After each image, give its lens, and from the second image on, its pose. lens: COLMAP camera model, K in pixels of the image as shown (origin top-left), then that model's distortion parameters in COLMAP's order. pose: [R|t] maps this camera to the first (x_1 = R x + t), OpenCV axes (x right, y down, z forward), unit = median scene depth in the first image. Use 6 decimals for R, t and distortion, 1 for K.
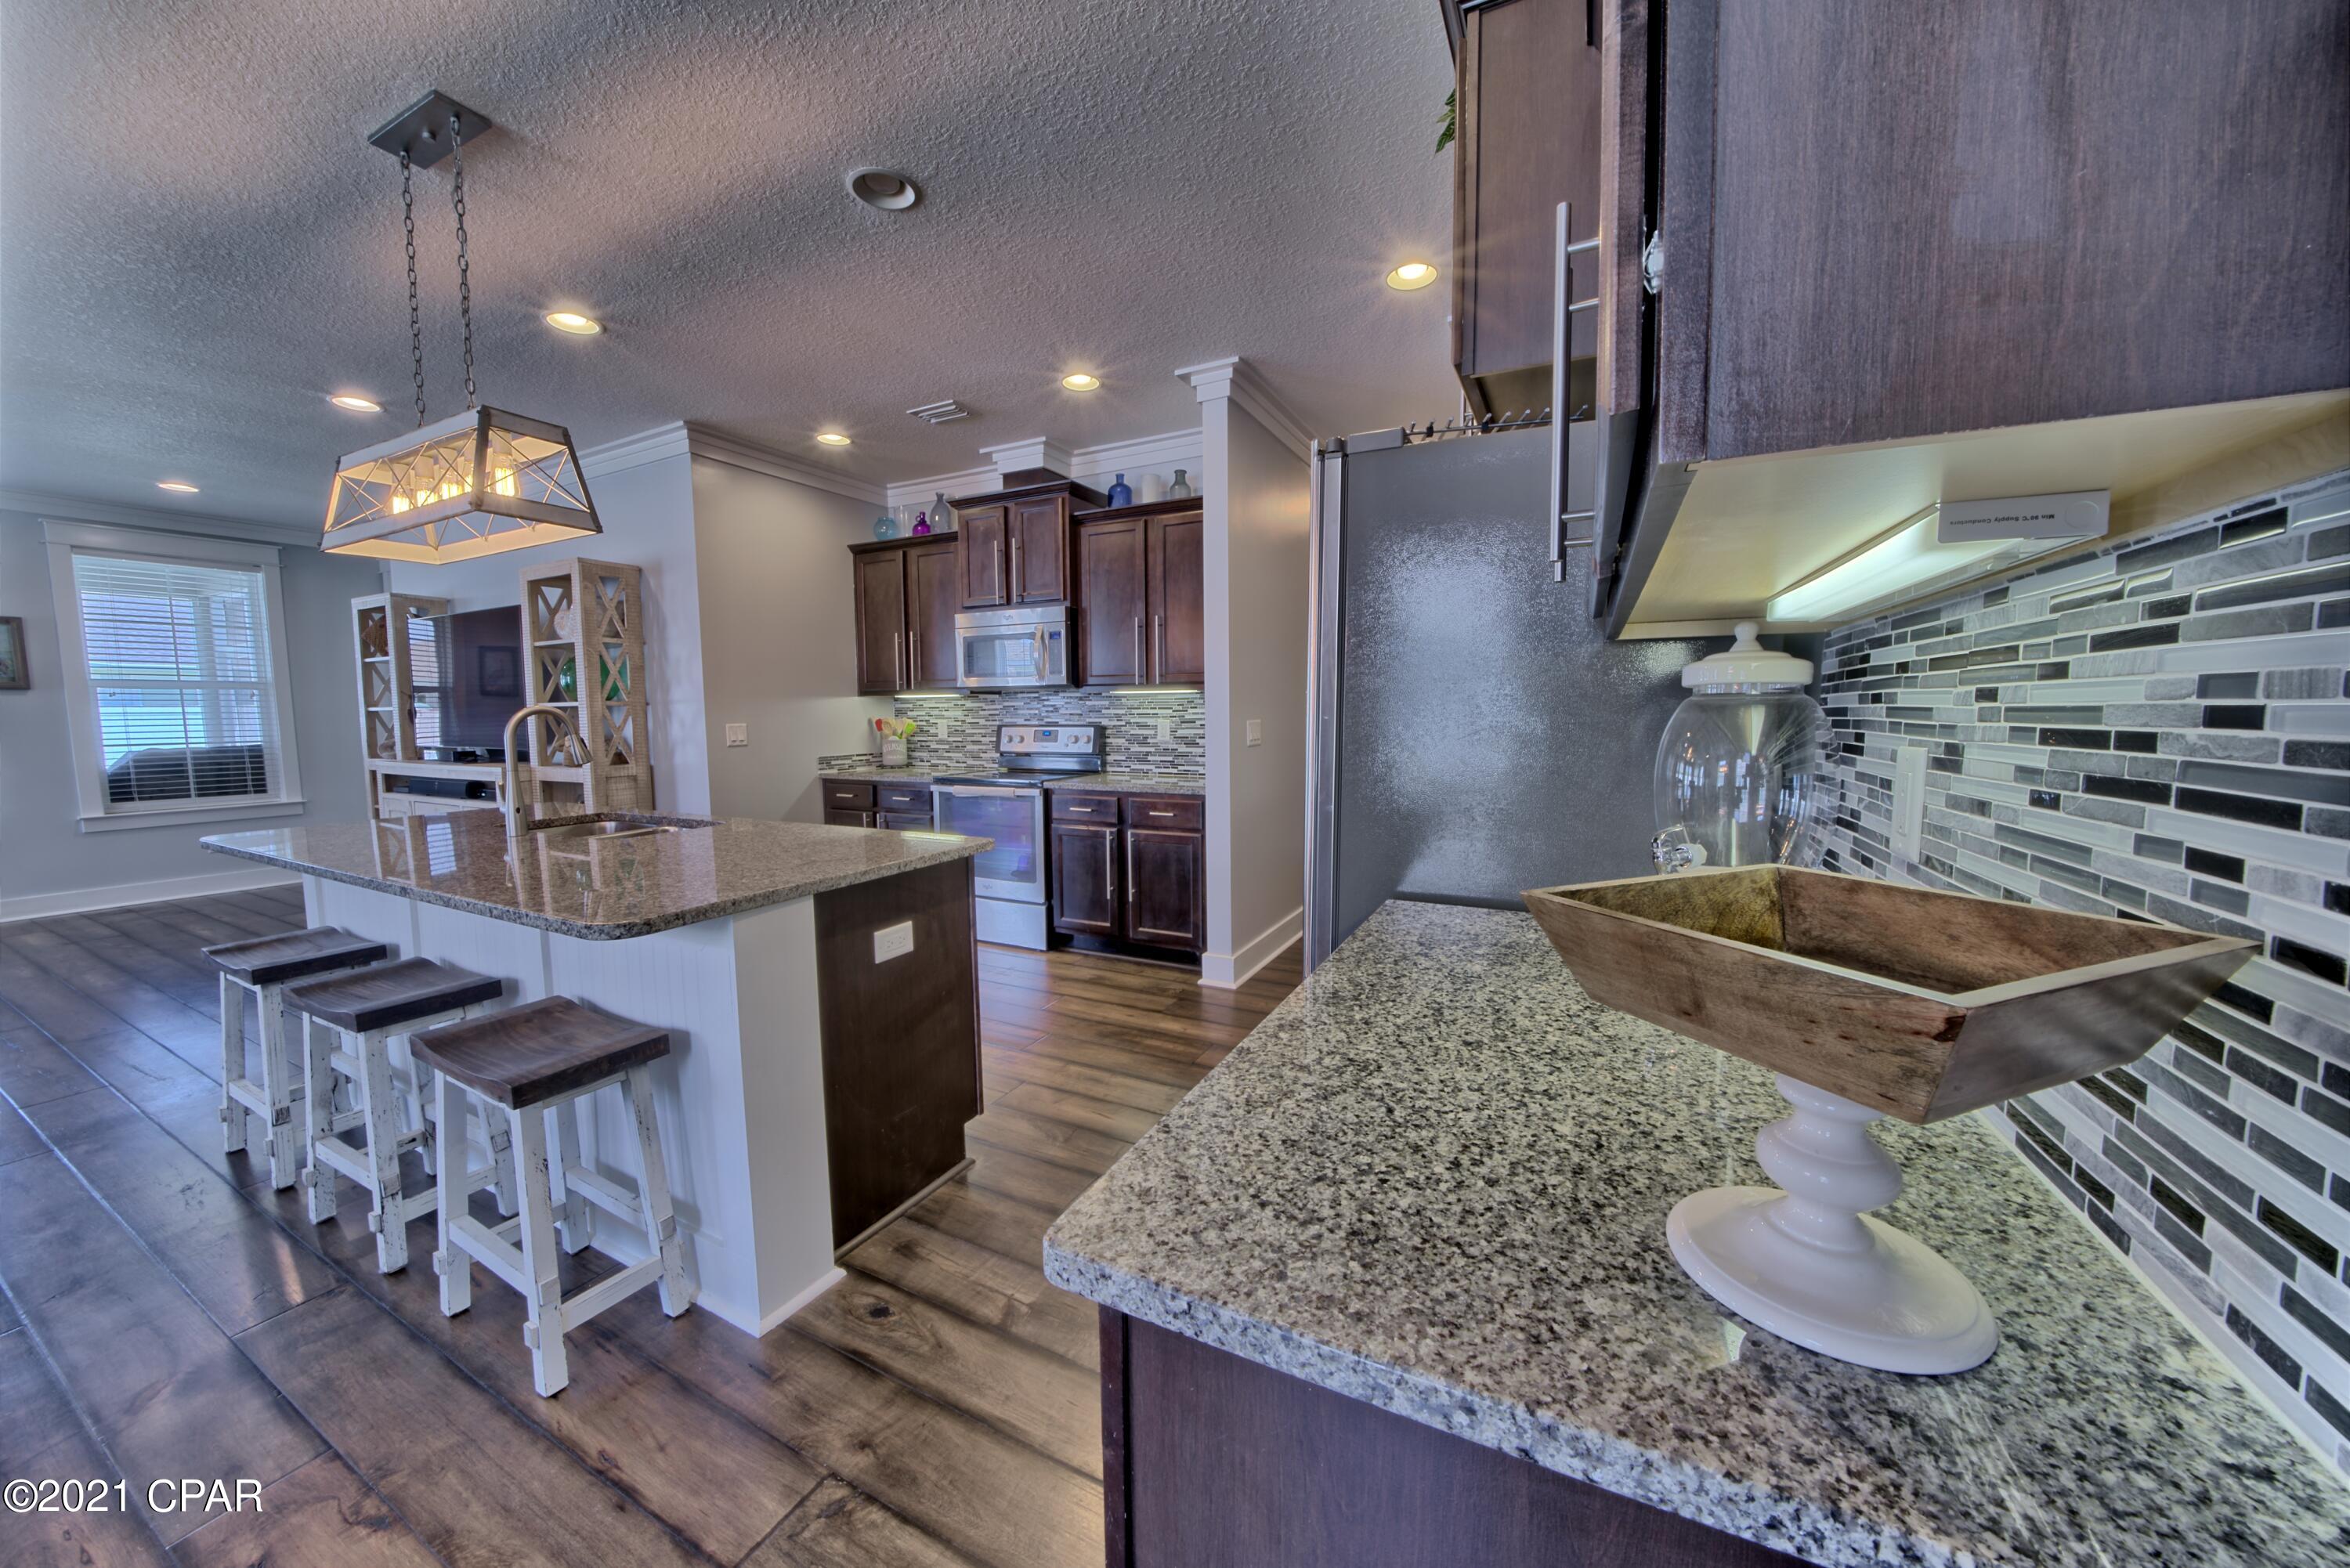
lens RADIAL K [[811.2, 0, 1165.5], [0, 811.2, 781.4], [0, 0, 1]] dist [-0.026541, 0.003318]
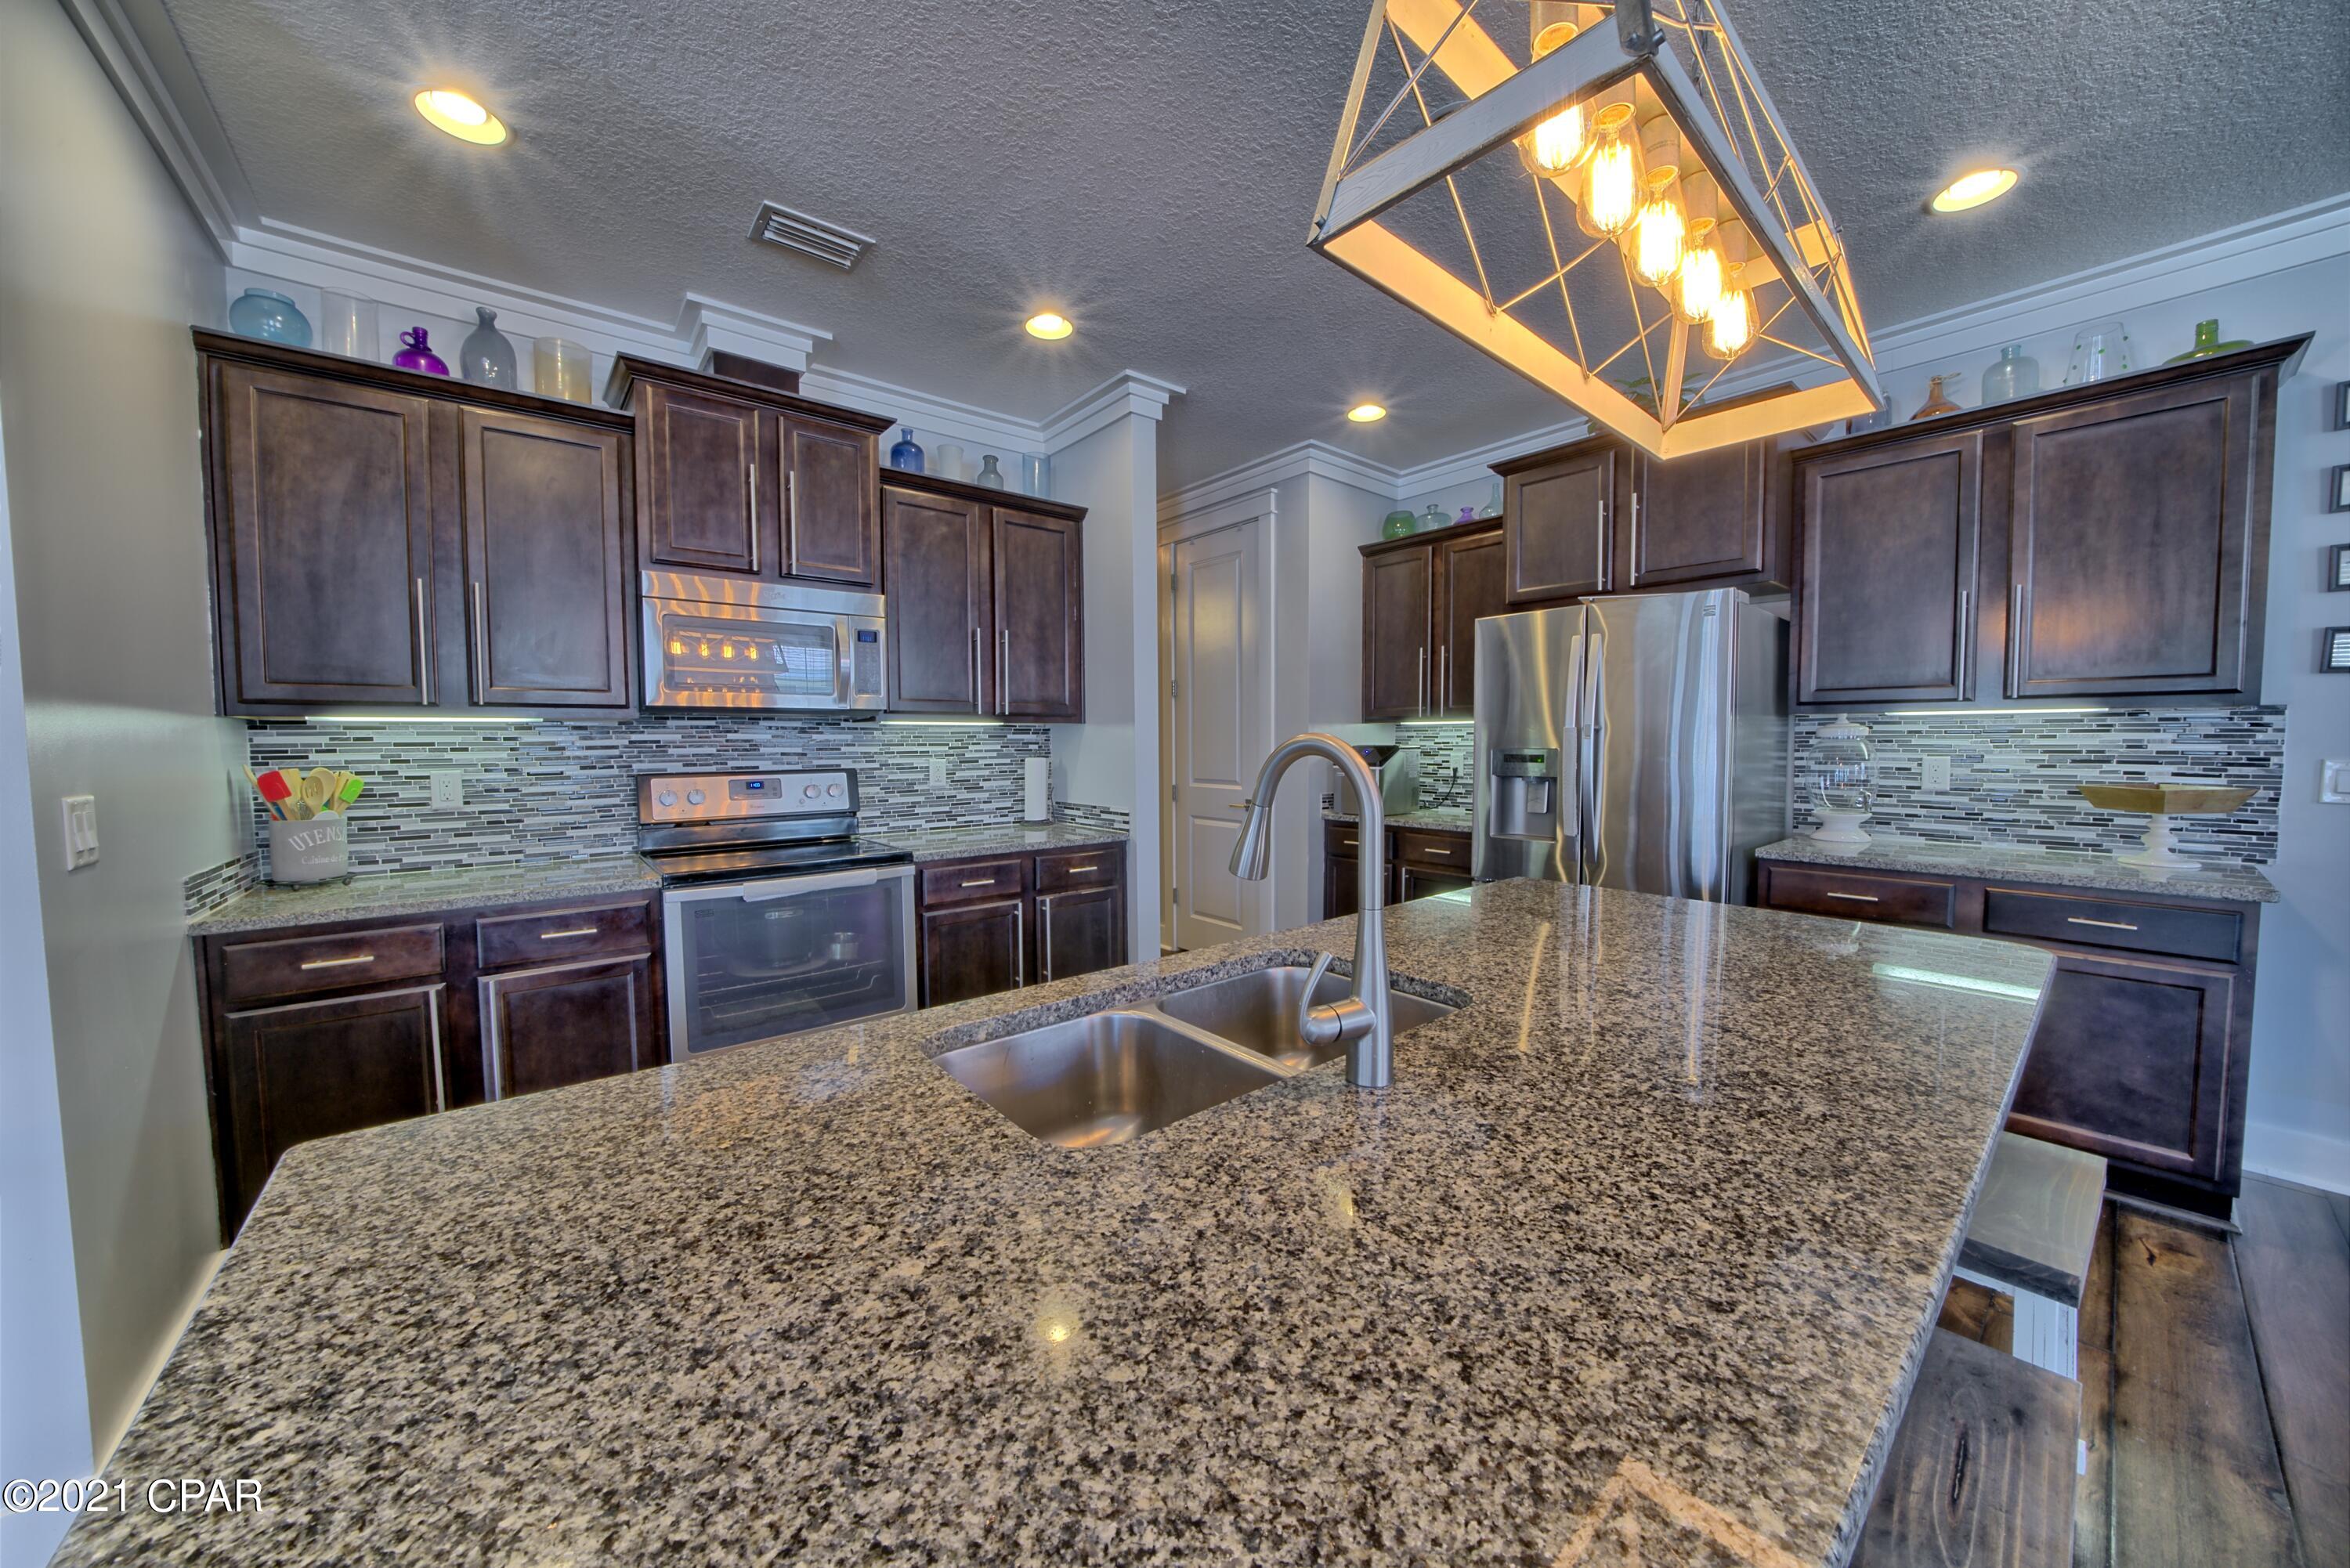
lens RADIAL K [[811.2, 0, 1164.9], [0, 811.2, 784.7], [0, 0, 1]] dist [-0.026541, 0.003318]
pose [[0.390594, -0.045243, 0.919450, -0.631797], [0.083579, 0.996409, 0.013525, -0.044136], [-0.916761, 0.071564, 0.392973, 0.496198]]
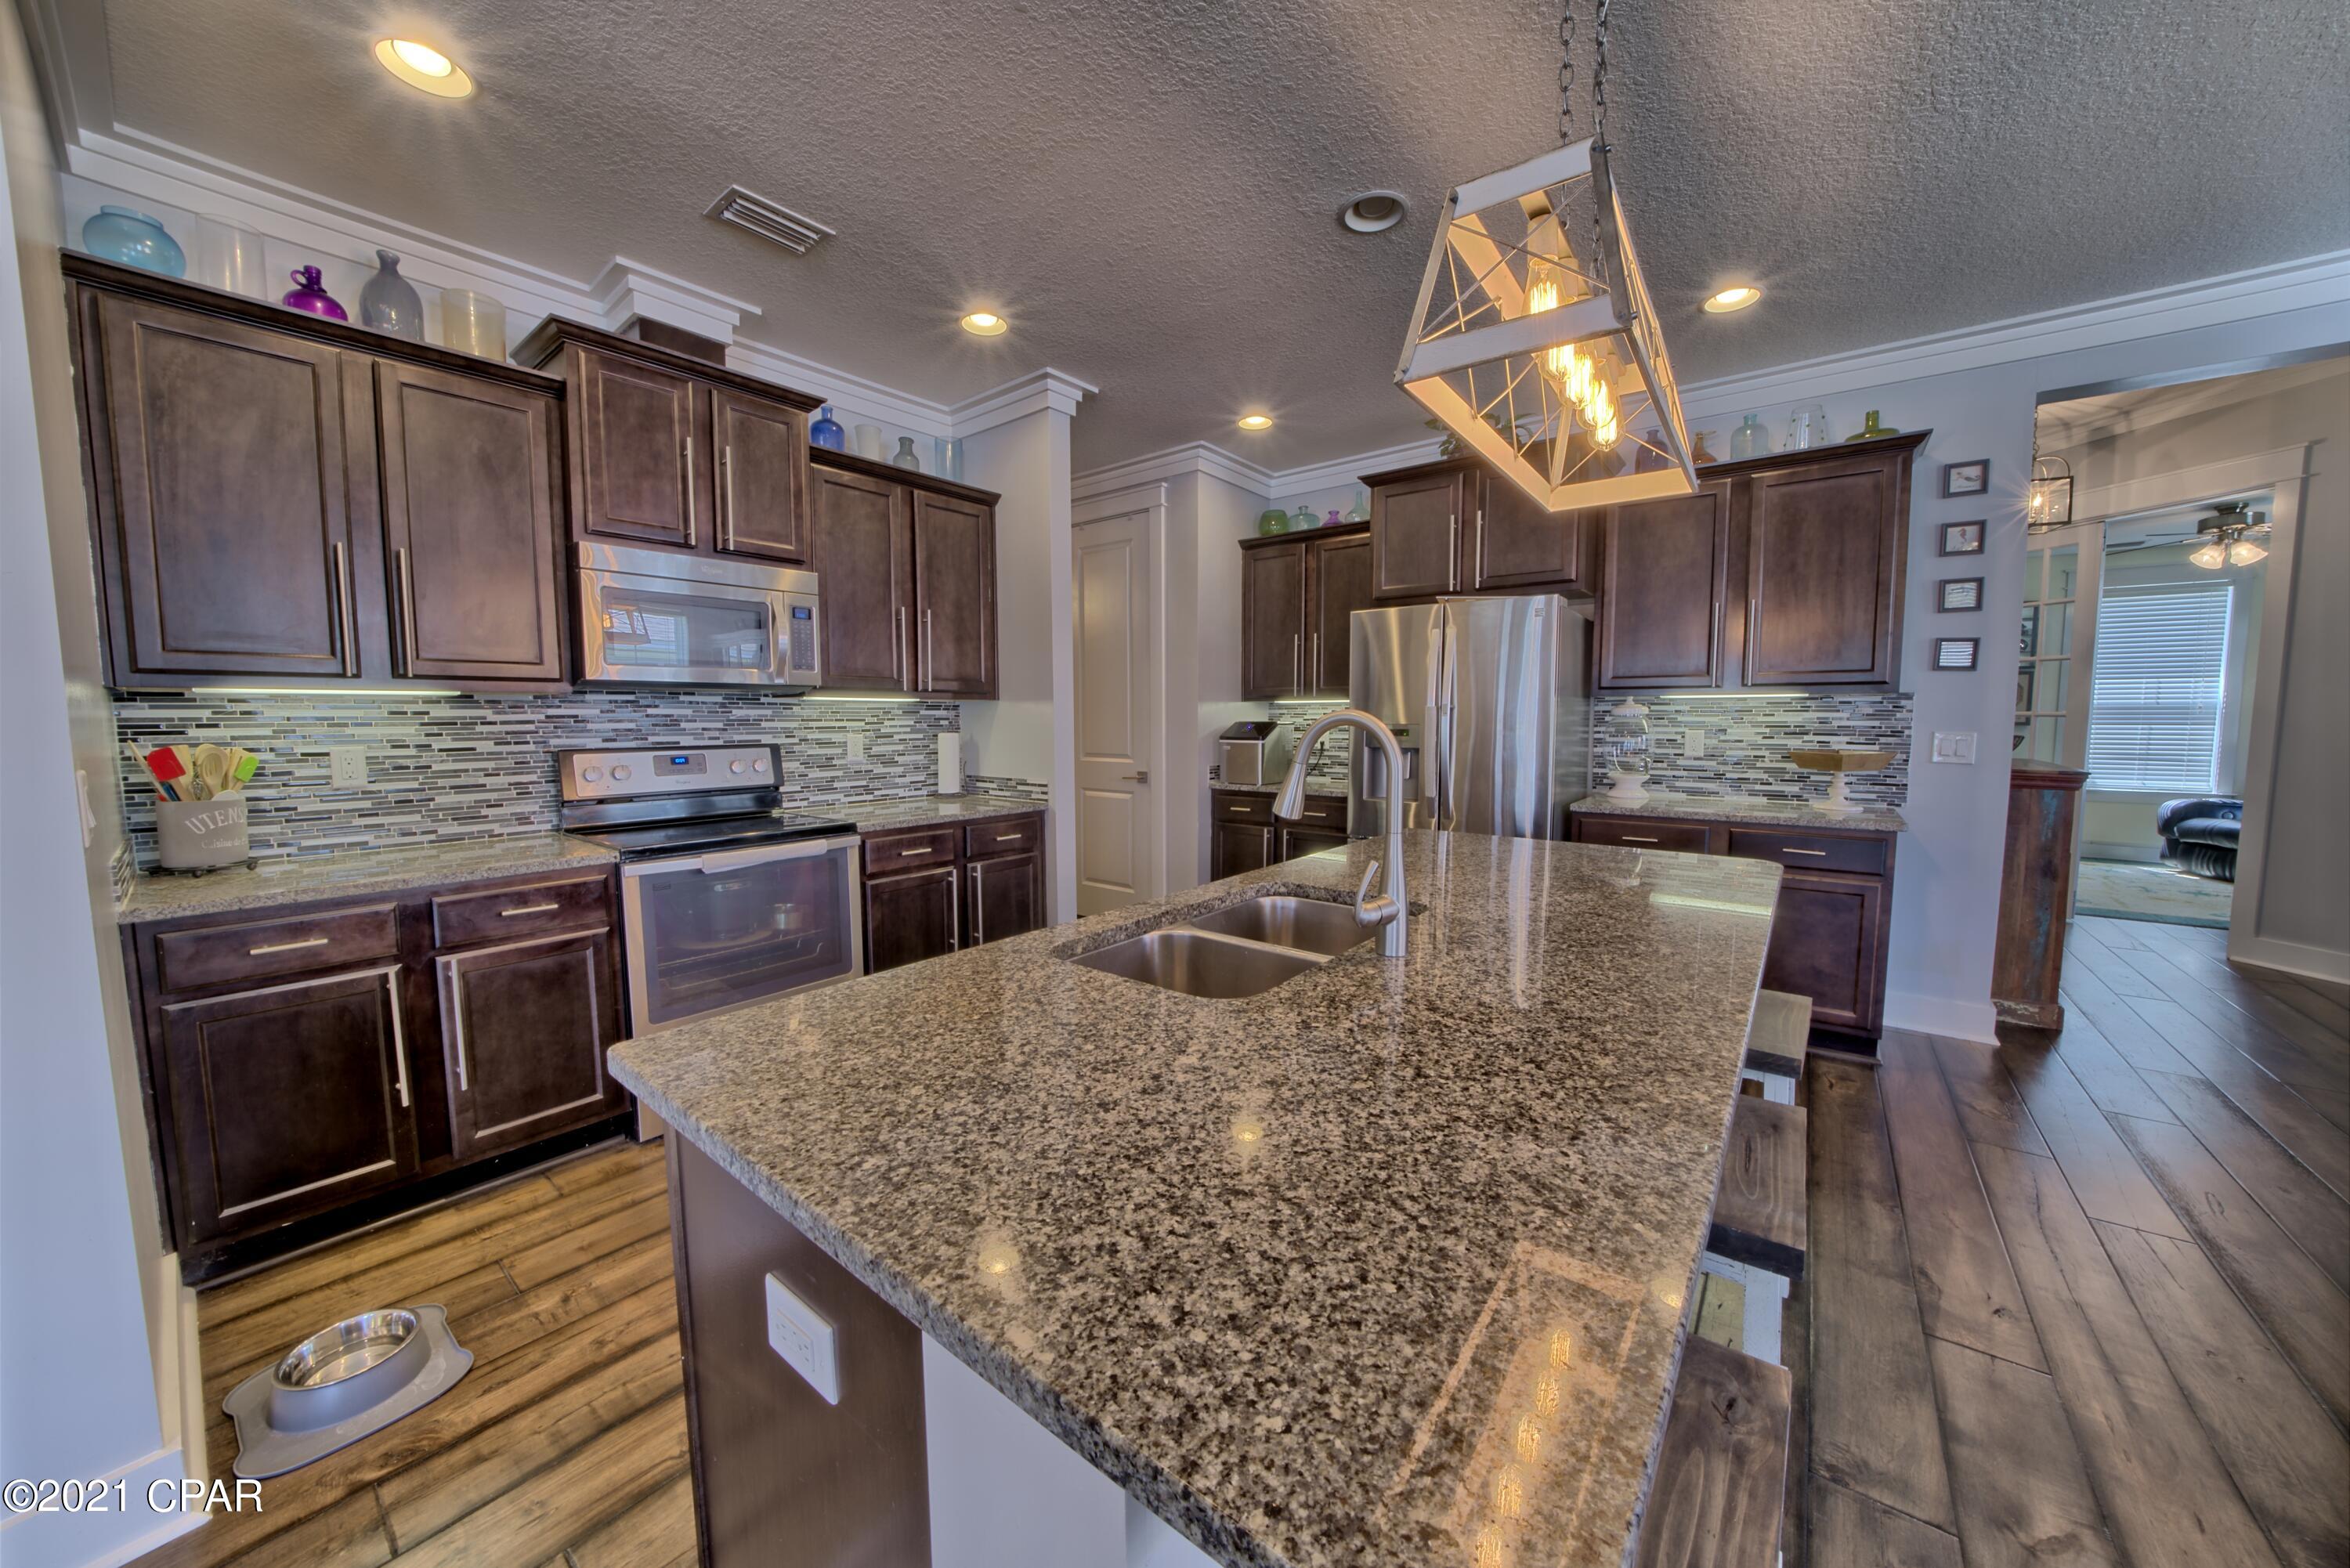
lens RADIAL K [[811.2, 0, 1165.1], [0, 811.2, 785.3], [0, 0, 1]] dist [-0.026541, 0.003318]
pose [[0.192059, -0.075715, 0.978458, -0.720718], [0.087718, 0.994353, 0.059727, -0.047335], [-0.977455, 0.074357, 0.197616, 0.550468]]
